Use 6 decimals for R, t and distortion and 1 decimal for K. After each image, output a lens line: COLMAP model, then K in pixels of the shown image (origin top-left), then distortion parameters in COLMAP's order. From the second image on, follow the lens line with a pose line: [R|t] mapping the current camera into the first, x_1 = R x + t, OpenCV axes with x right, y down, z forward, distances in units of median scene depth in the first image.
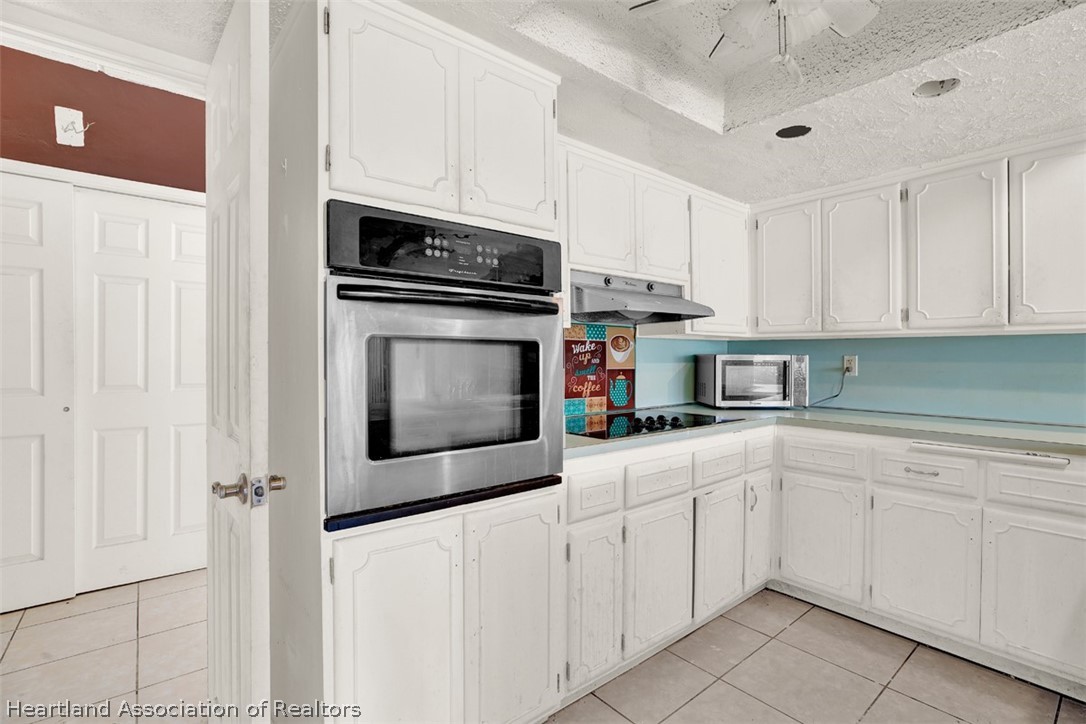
lens RADIAL K [[502.9, 0, 540.3], [0, 502.9, 353.1], [0, 0, 1]] dist [-0.005797, 0.002429]
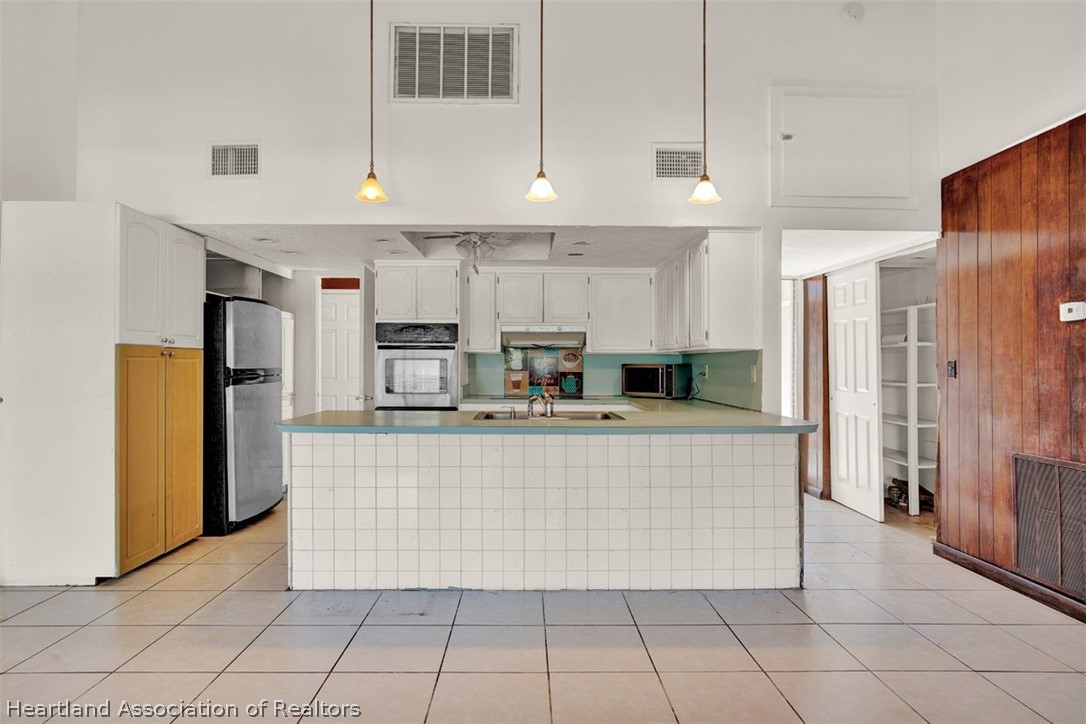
lens RADIAL K [[594.2, 0, 542.6], [0, 594.2, 361.3], [0, 0, 1]] dist [-0.010216, 0.001475]
pose [[0.783480, -0.002265, -0.621413, 2.536521], [0.002224, 0.999997, -0.000841, -0.007530], [0.621413, -0.000723, 0.783483, -1.312815]]
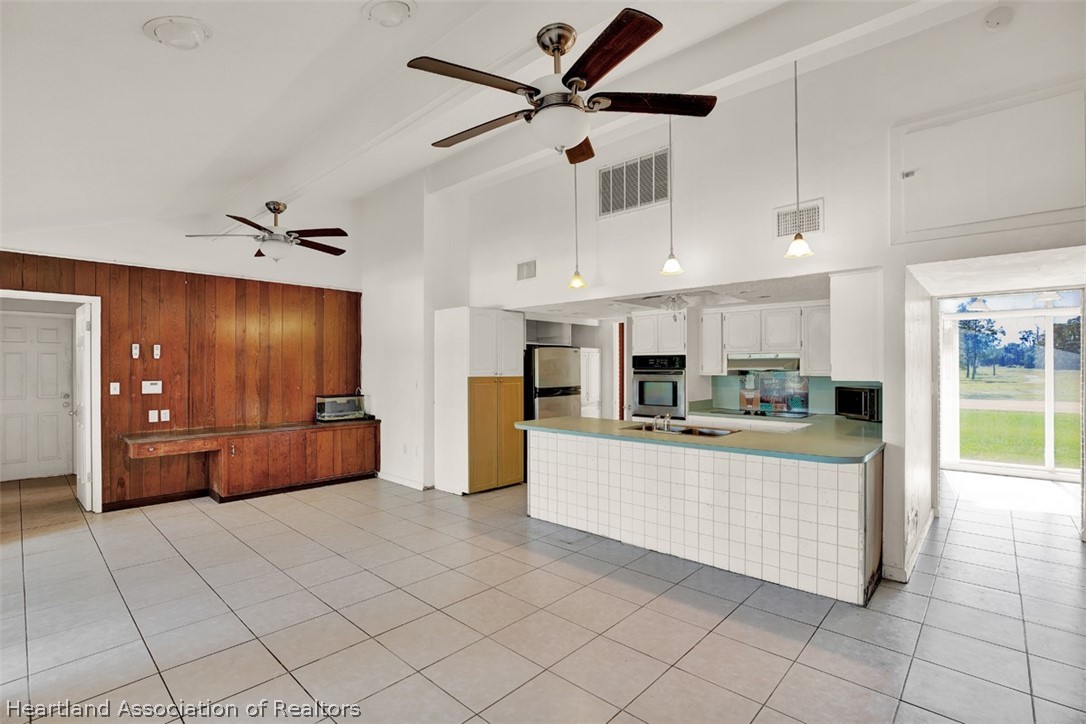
lens RADIAL K [[502.9, 0, 540.2], [0, 502.9, 368.7], [0, 0, 1]] dist [-0.005797, 0.002429]
pose [[0.148287, -0.000914, -0.988944, 3.678501], [0.011204, 0.999937, 0.000756, -0.136720], [0.988881, -0.011192, 0.148288, -0.615154]]
